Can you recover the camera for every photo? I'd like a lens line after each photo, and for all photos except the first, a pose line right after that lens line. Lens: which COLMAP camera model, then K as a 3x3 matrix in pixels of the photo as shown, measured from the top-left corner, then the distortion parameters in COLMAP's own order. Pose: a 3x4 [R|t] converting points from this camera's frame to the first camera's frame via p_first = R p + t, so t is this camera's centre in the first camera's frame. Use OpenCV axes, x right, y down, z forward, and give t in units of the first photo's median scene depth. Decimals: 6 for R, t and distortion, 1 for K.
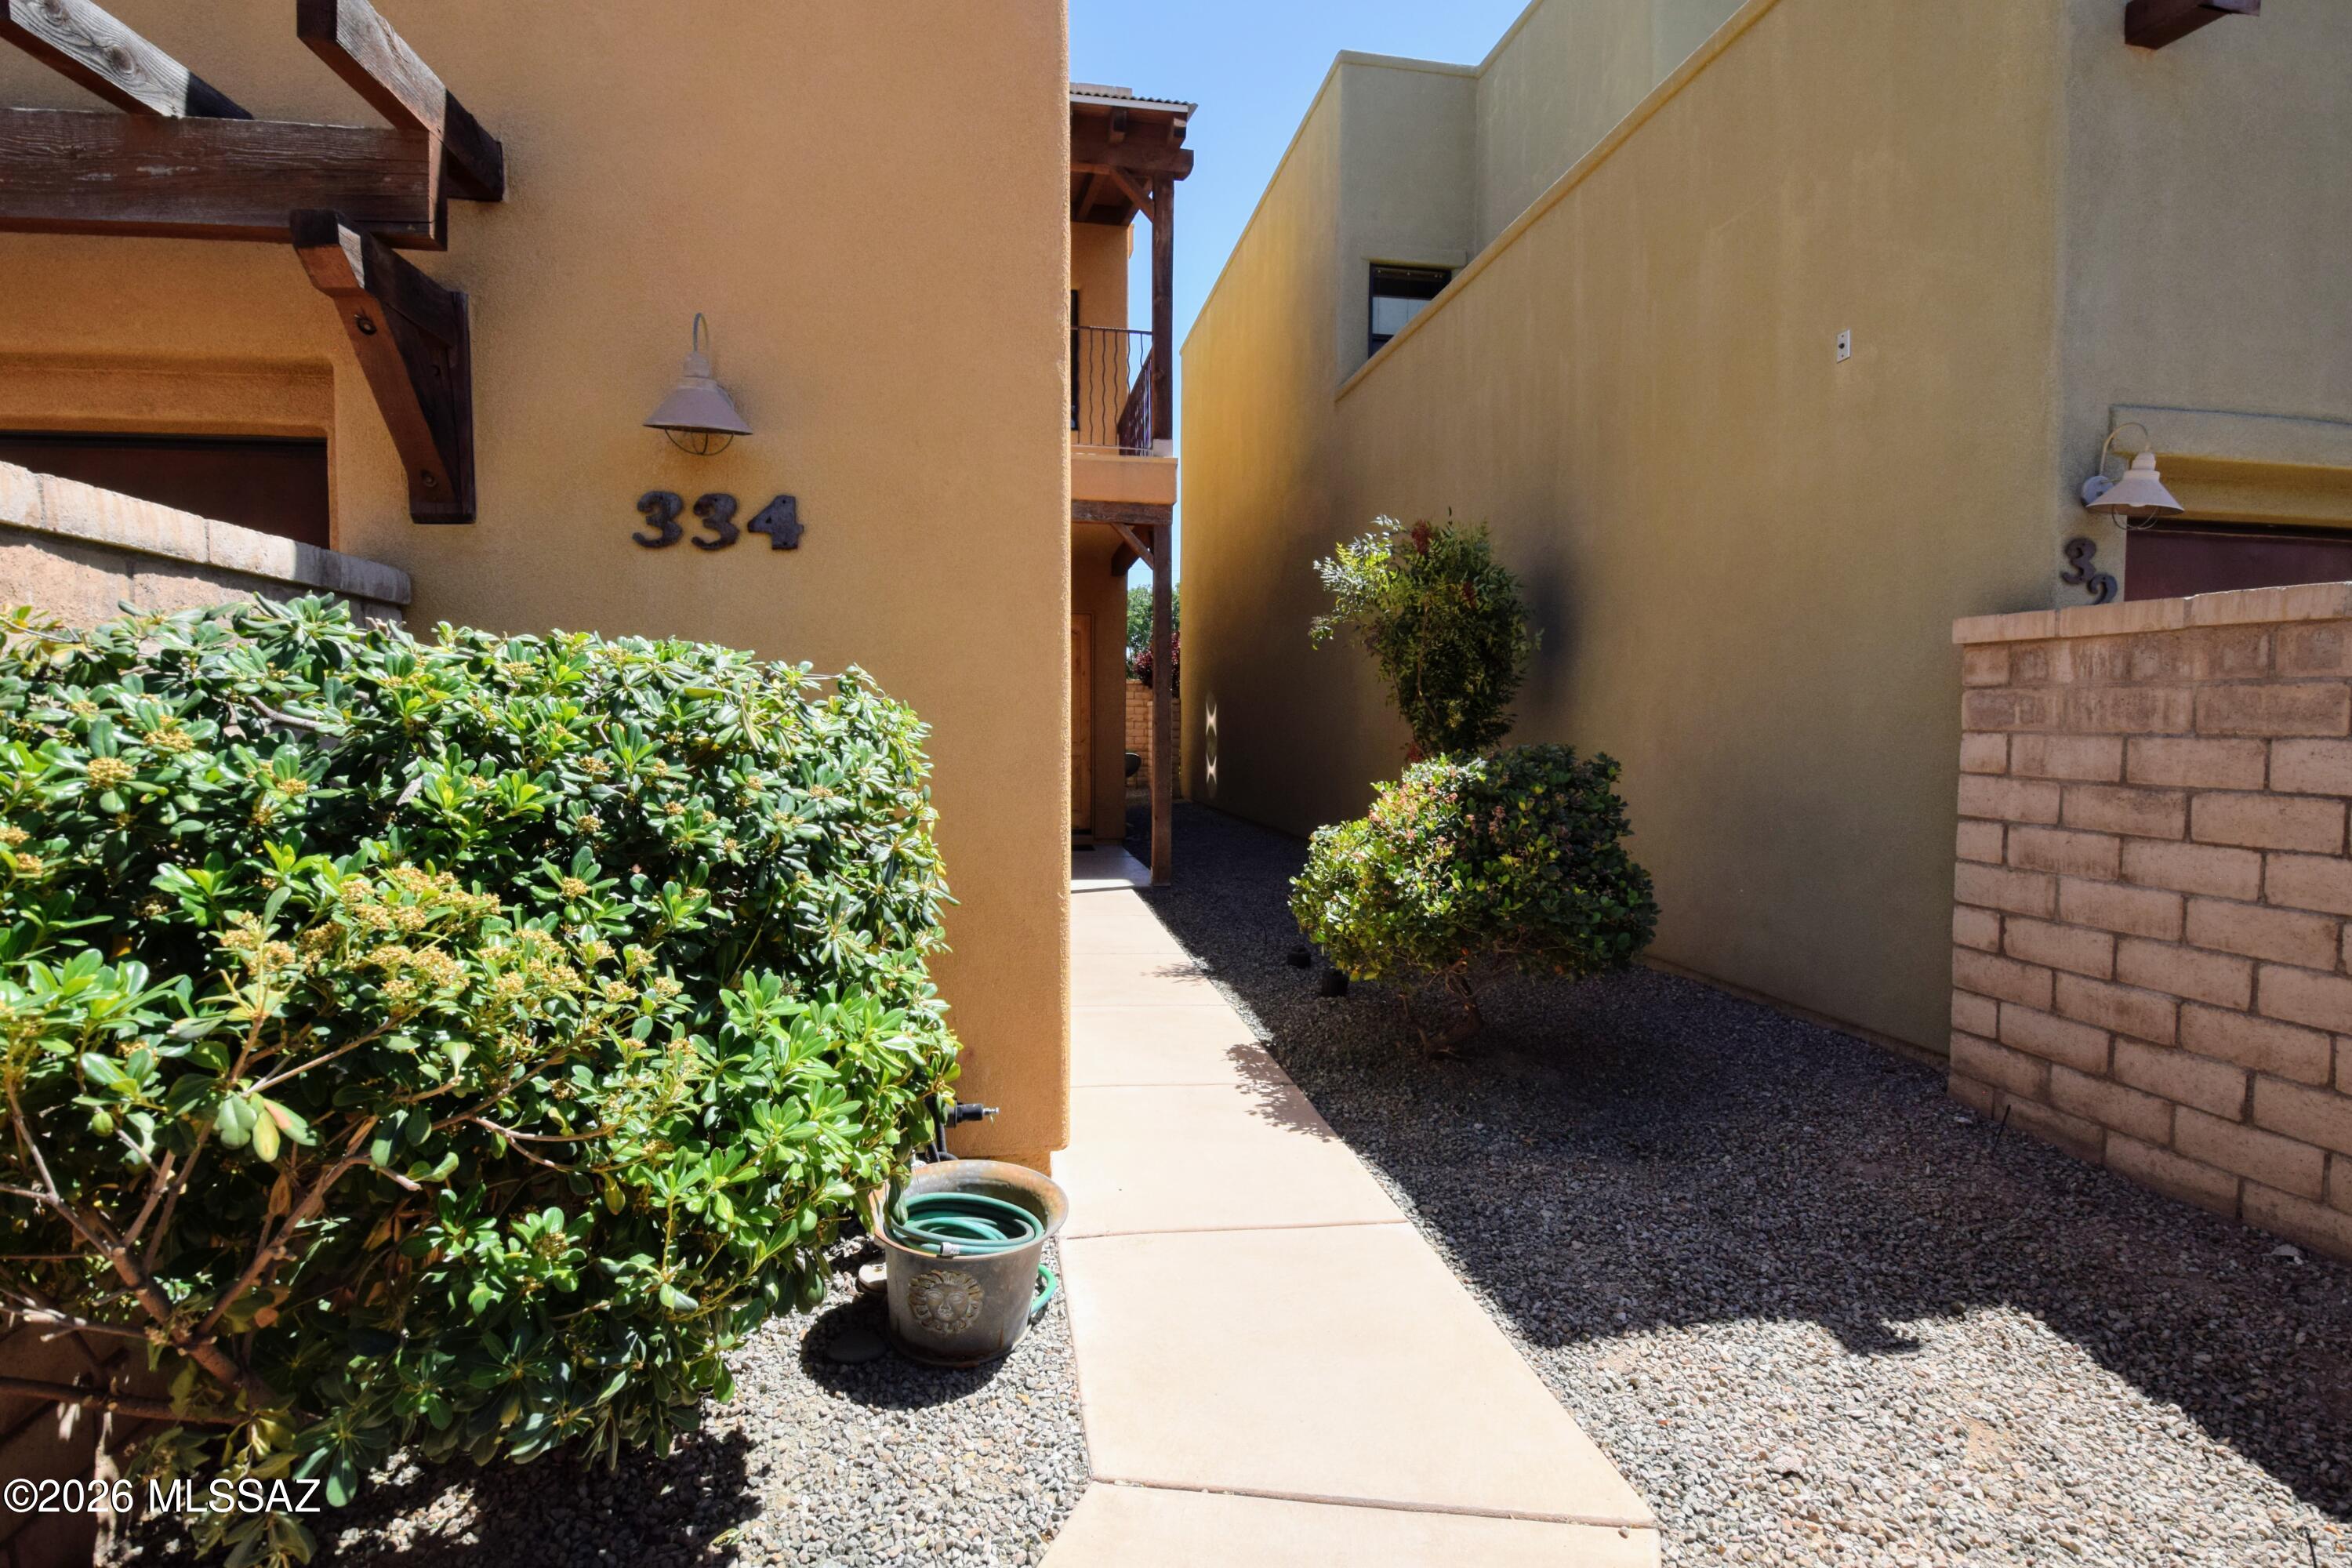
lens RADIAL K [[1109.2, 0, 1182.0], [0, 1109.2, 783.9], [0, 0, 1]] dist [0.017504, -0.026601]
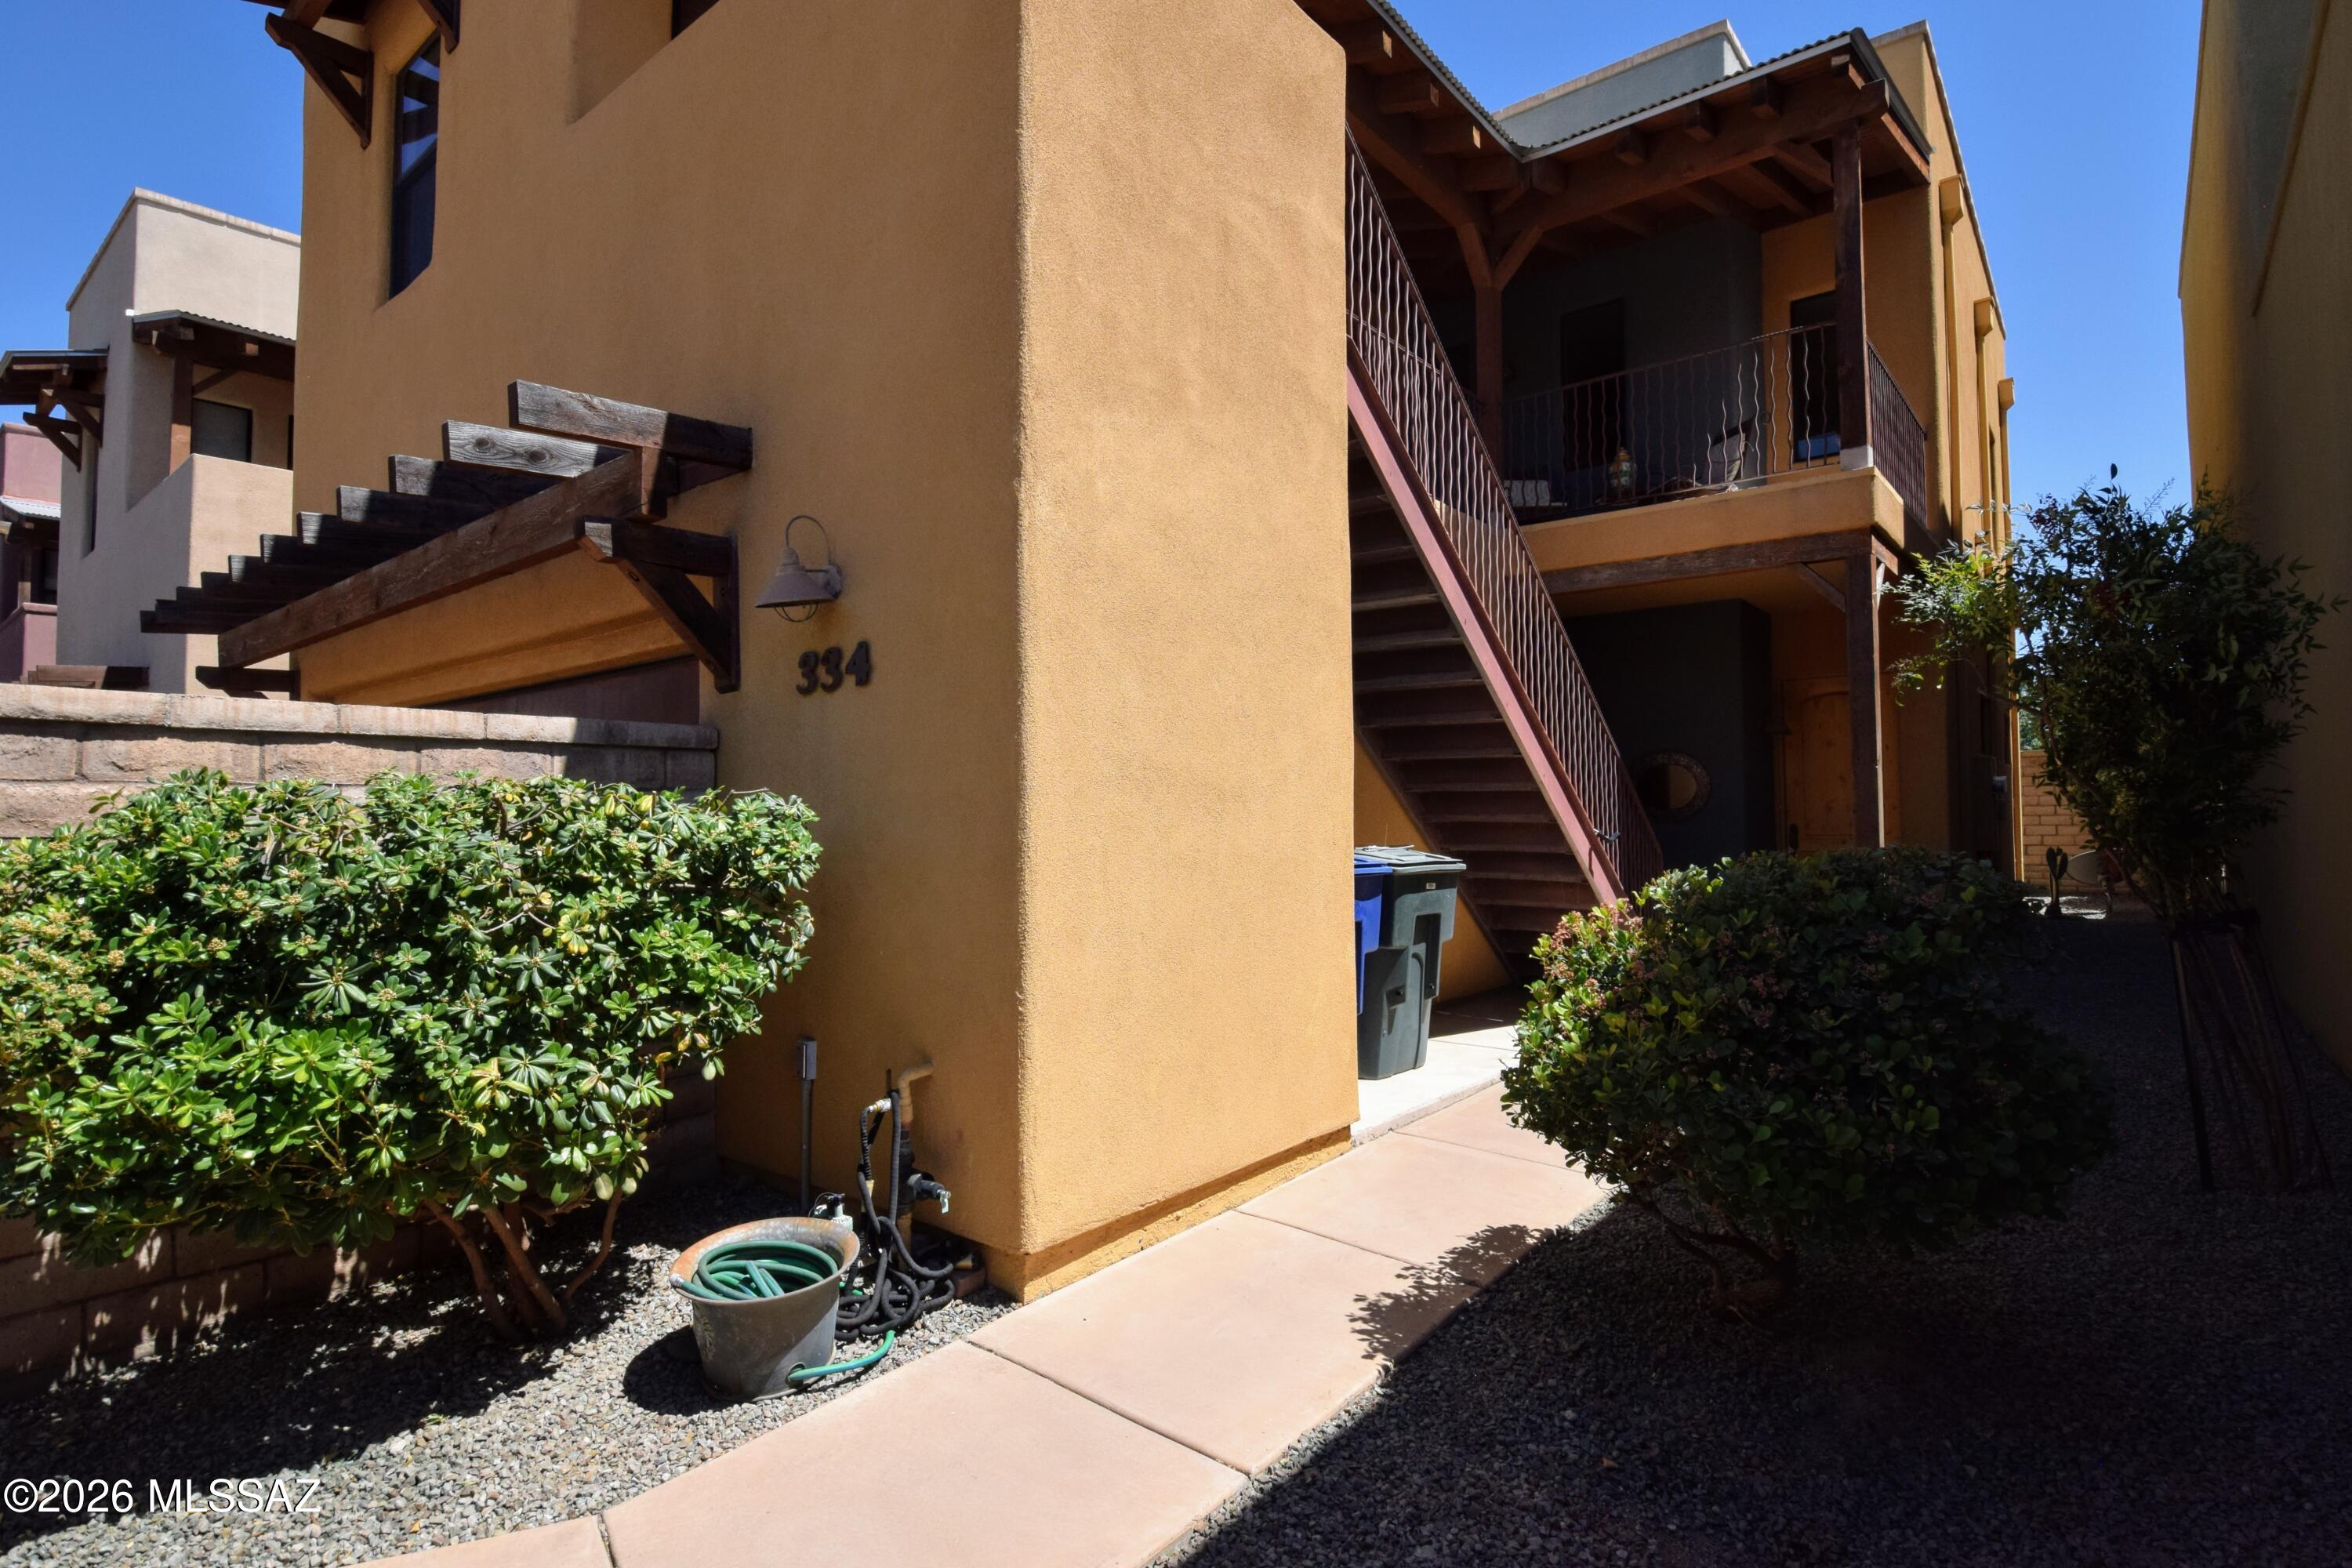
lens RADIAL K [[1109.2, 0, 1182.0], [0, 1109.2, 783.9], [0, 0, 1]] dist [0.017504, -0.026601]
pose [[0.663154, -0.031141, -0.747835, 0.805003], [-0.026722, 0.997512, -0.065233, -0.030513], [0.748006, 0.063243, 0.660672, 0.463488]]
